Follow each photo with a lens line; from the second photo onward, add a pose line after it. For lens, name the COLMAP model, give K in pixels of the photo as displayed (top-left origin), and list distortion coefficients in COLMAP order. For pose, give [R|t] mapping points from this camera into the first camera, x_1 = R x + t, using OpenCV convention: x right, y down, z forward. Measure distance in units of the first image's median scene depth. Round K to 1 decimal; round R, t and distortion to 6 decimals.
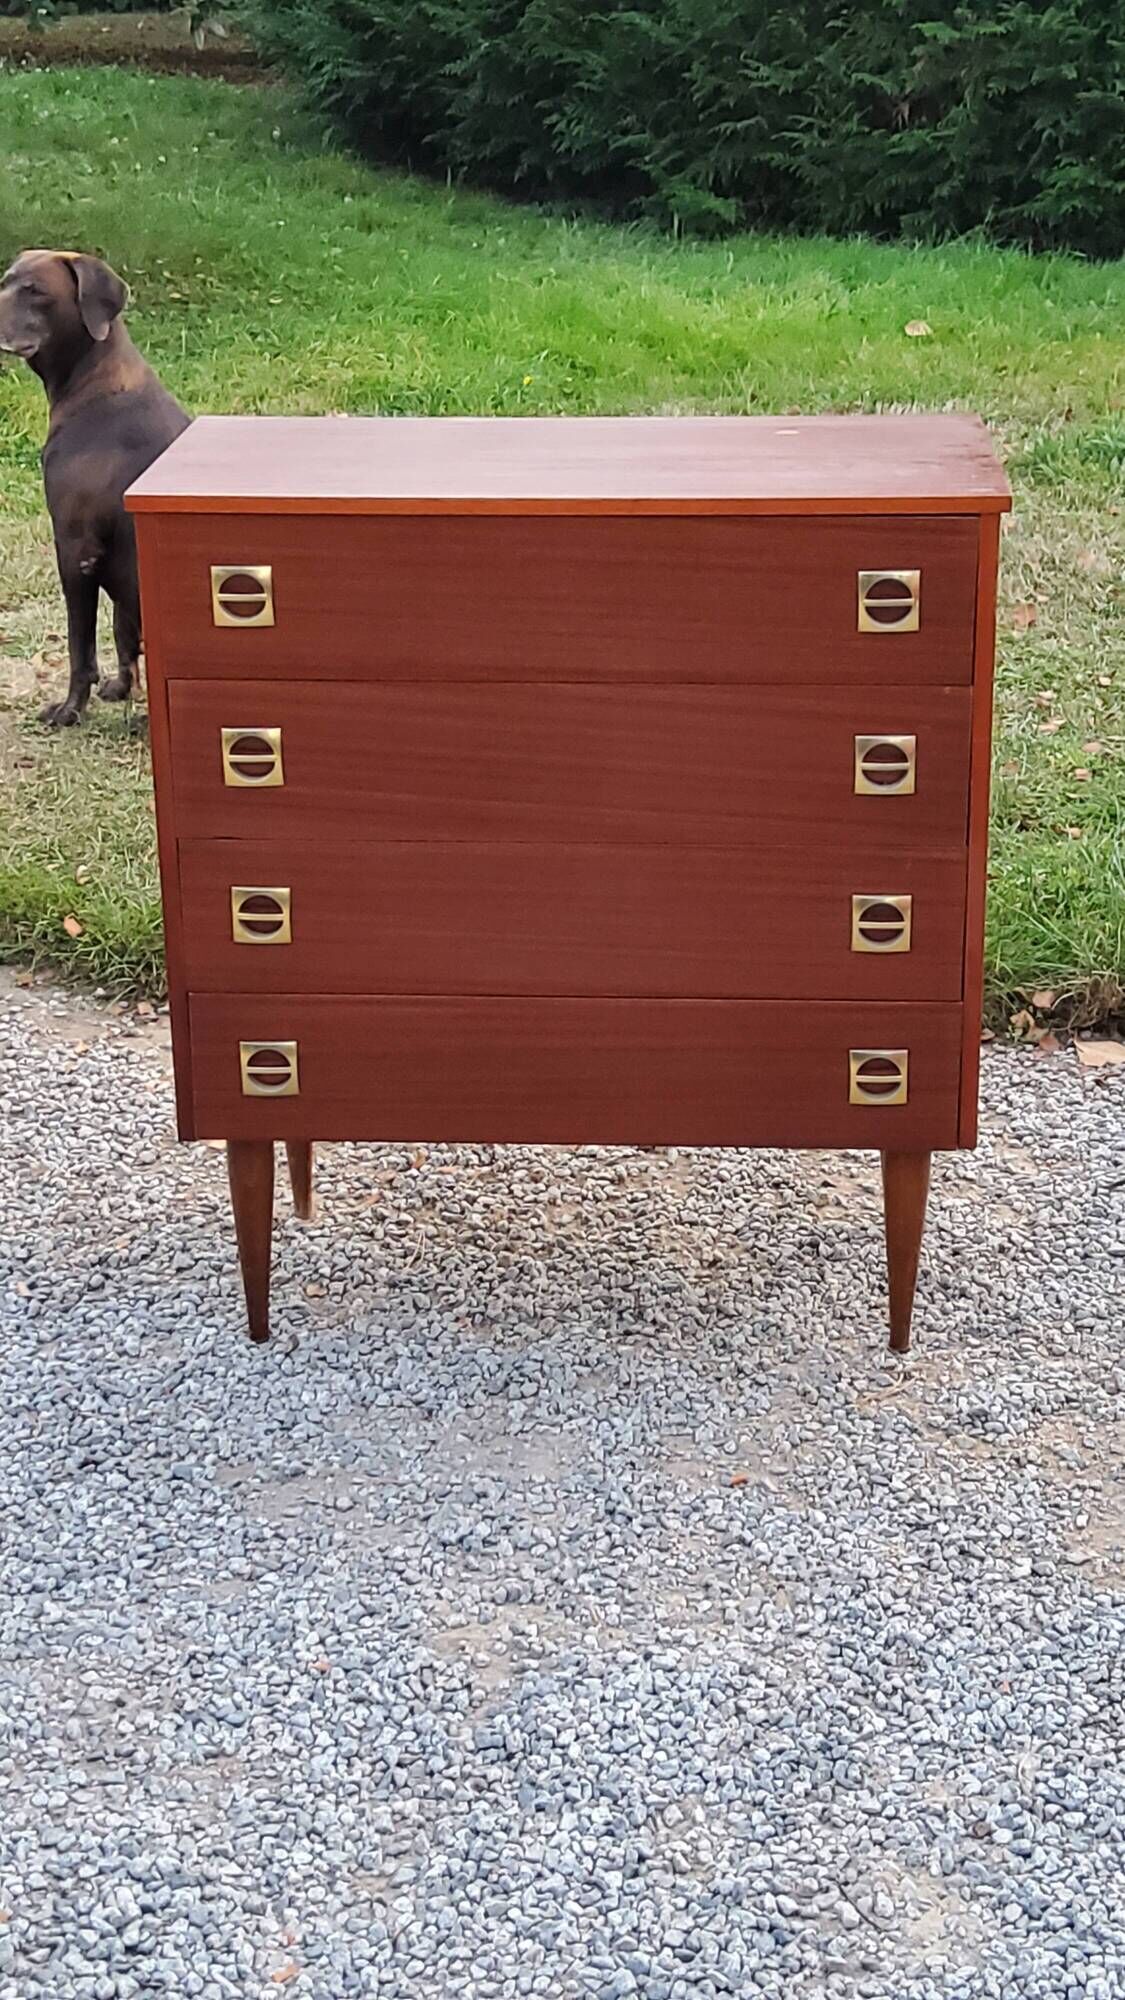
lens RADIAL K [[2969.9, 0, 567.0], [0, 2969.9, 980.5], [0, 0, 1]] dist [0.181684, -0.484126]
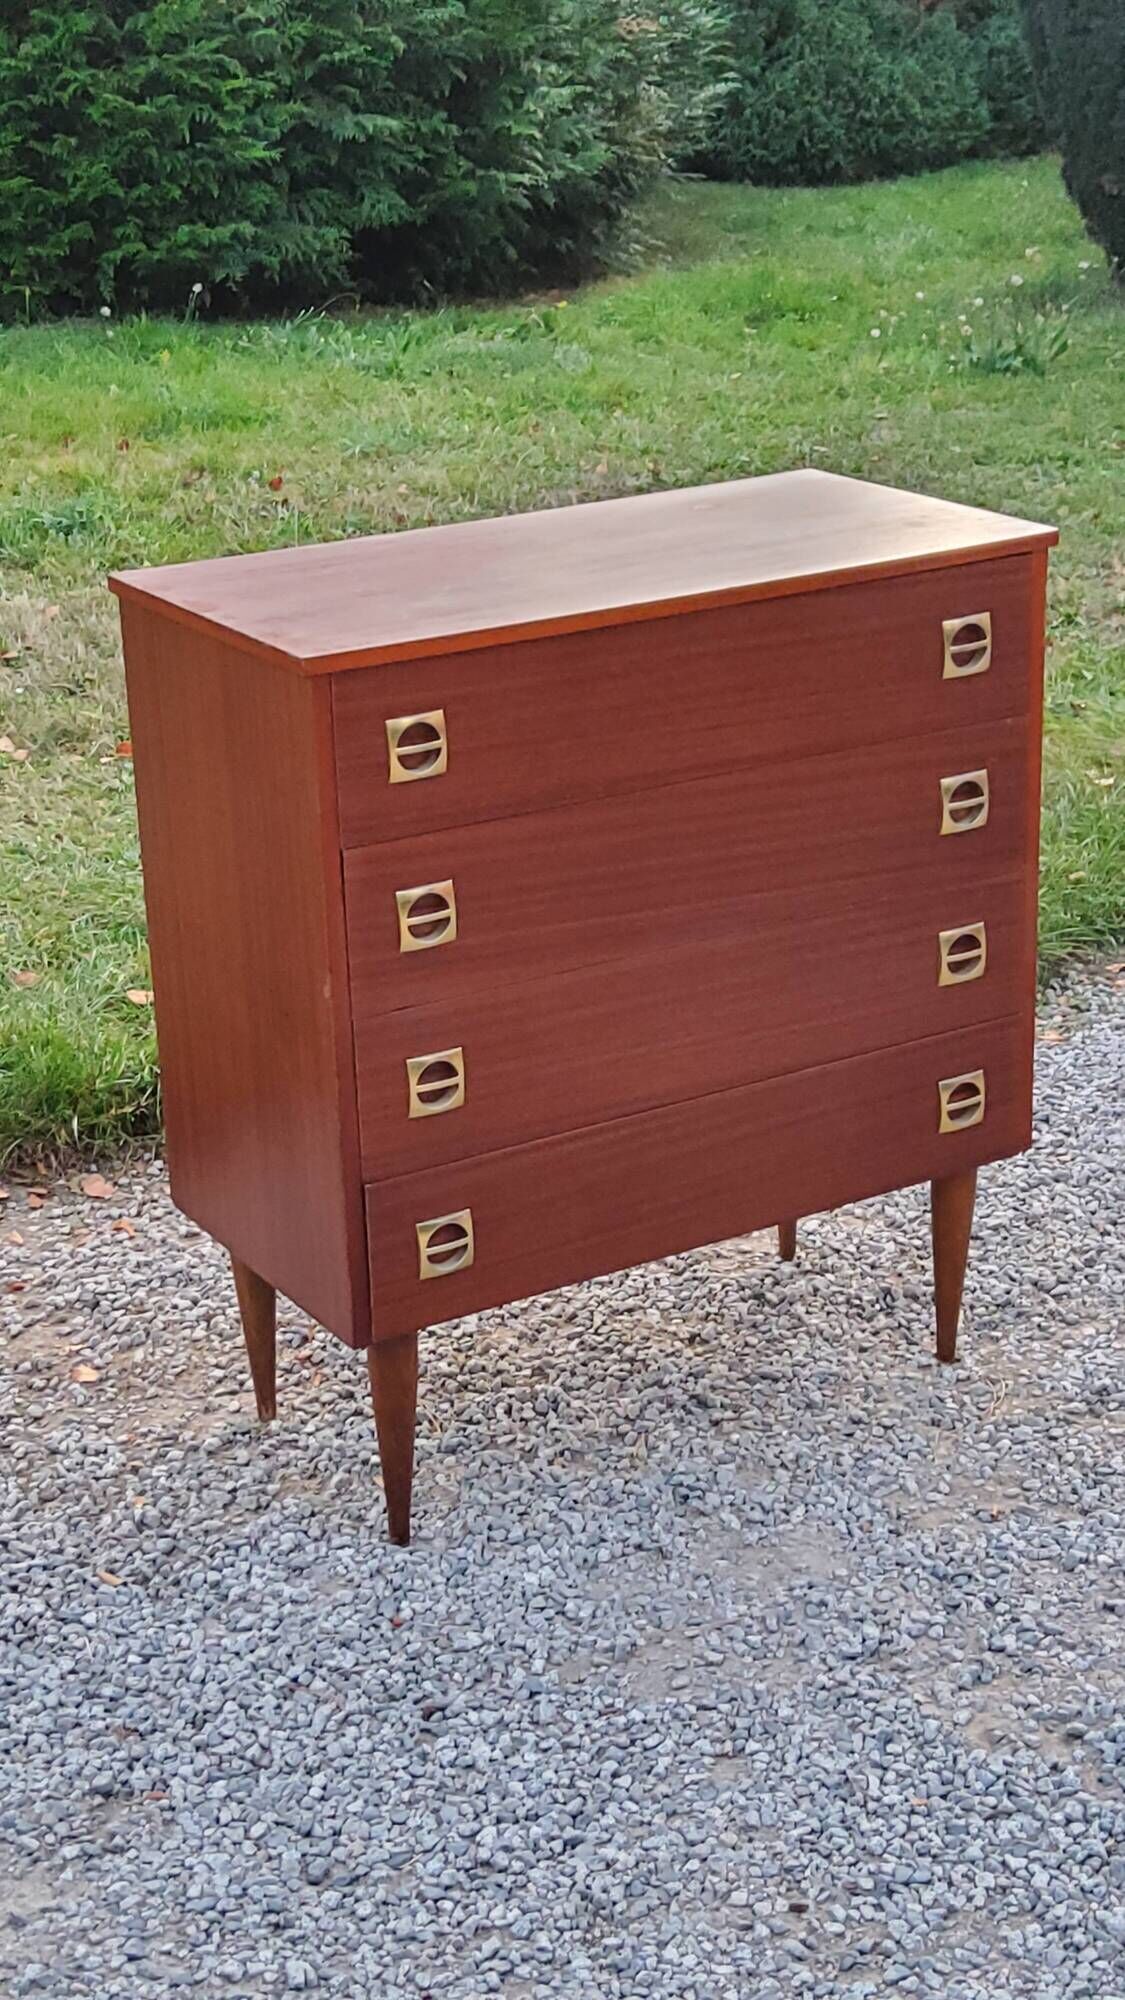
lens RADIAL K [[2959.8, 0, 561.5], [0, 2959.8, 986.7], [0, 0, 1]] dist [0.191917, -0.595170]
pose [[0.825362, -0.208949, 0.524517, -0.545650], [0.219272, 0.974705, 0.043250, -0.082114], [-0.520287, 0.079315, 0.850300, 0.188010]]
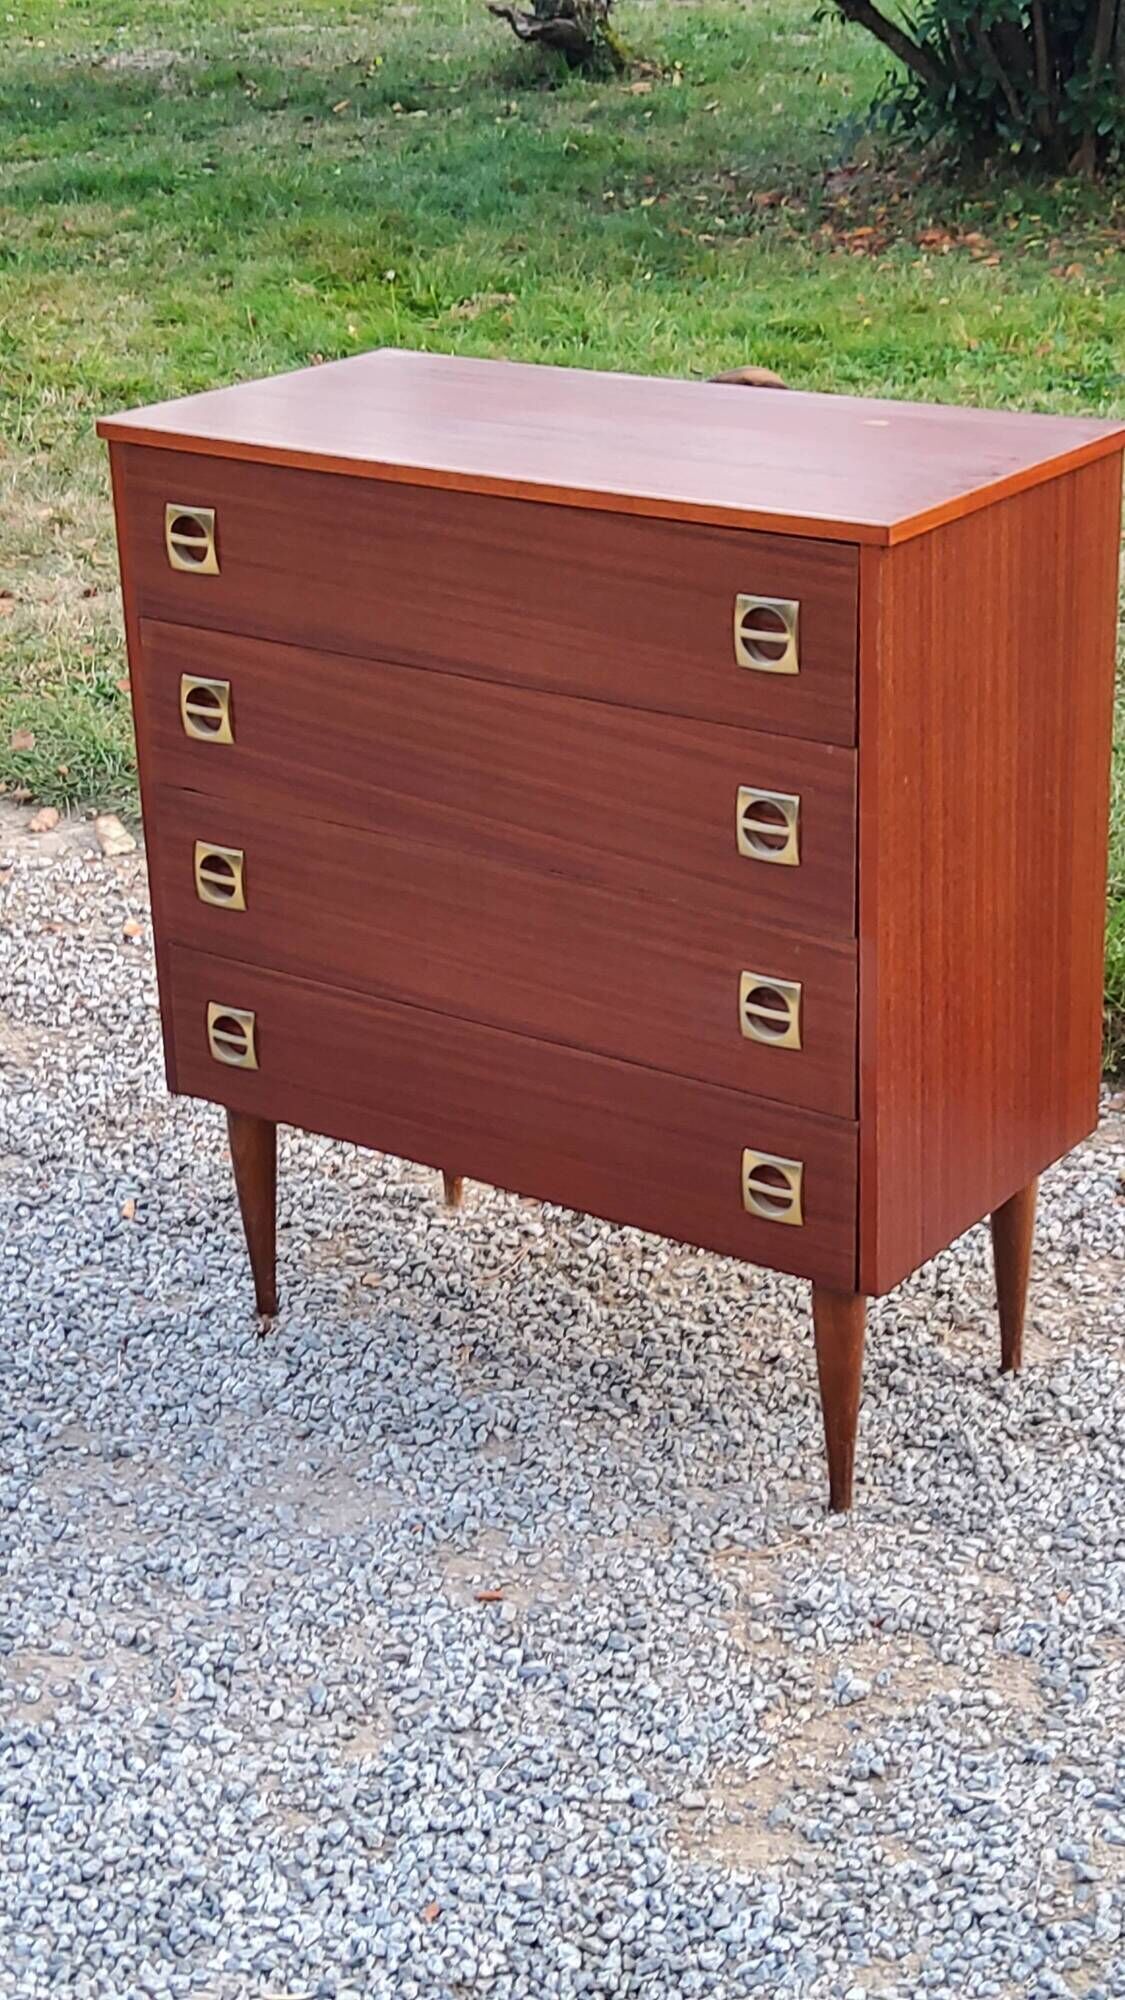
lens RADIAL K [[2959.8, 0, 561.5], [0, 2959.8, 986.7], [0, 0, 1]] dist [0.191917, -0.595170]
pose [[0.842158, 0.190346, -0.504518, 0.470454], [-0.173228, 0.981532, 0.081158, -0.082558], [0.510648, 0.019048, 0.859579, 0.239672]]
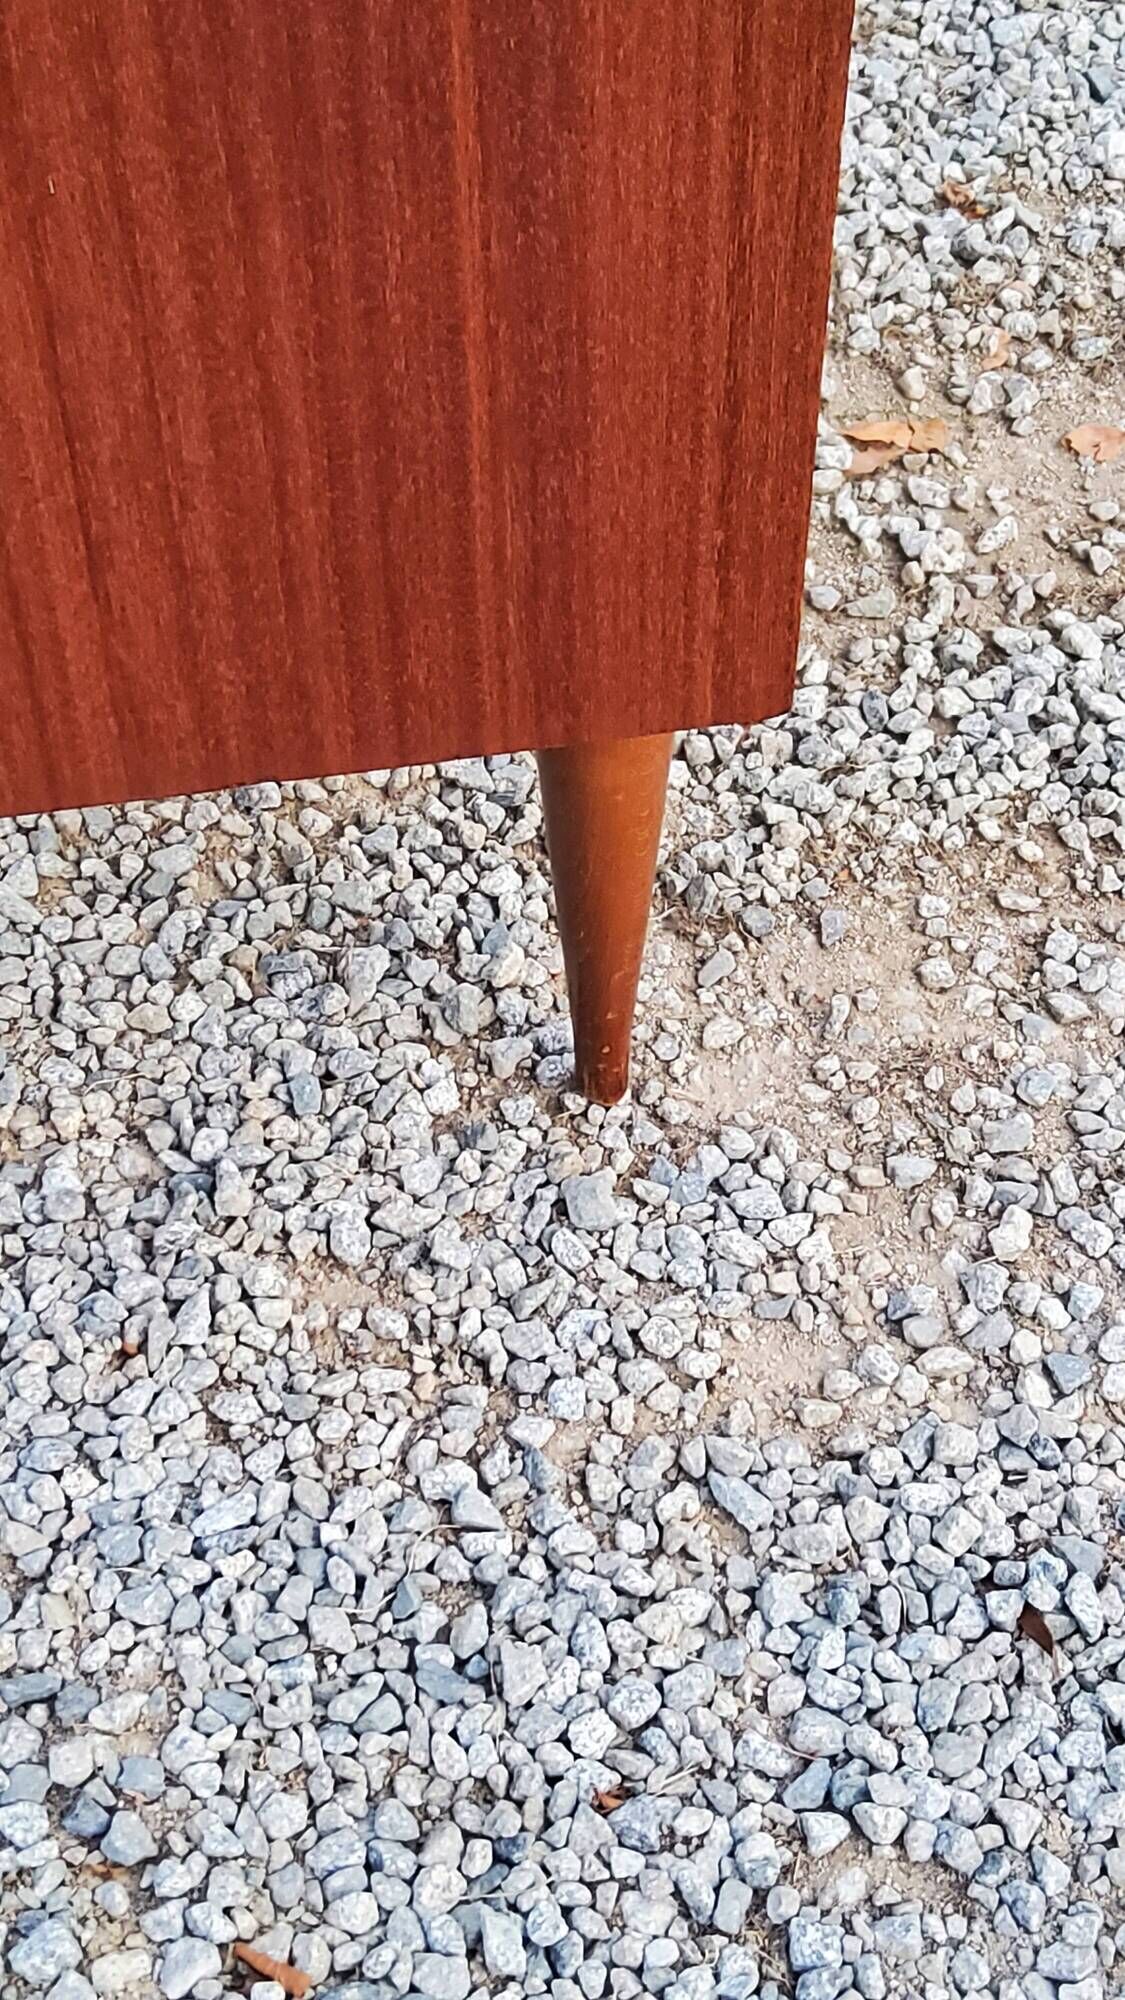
lens RADIAL K [[2966.7, 0, 563.0], [0, 2966.7, 975.0], [0, 0, 1]] dist [0.192108, -0.566086]
pose [[0.250294, 0.736766, -0.628115, 0.362968], [-0.355806, 0.673365, 0.648060, -0.171054], [0.900419, 0.061282, 0.430685, 0.978574]]
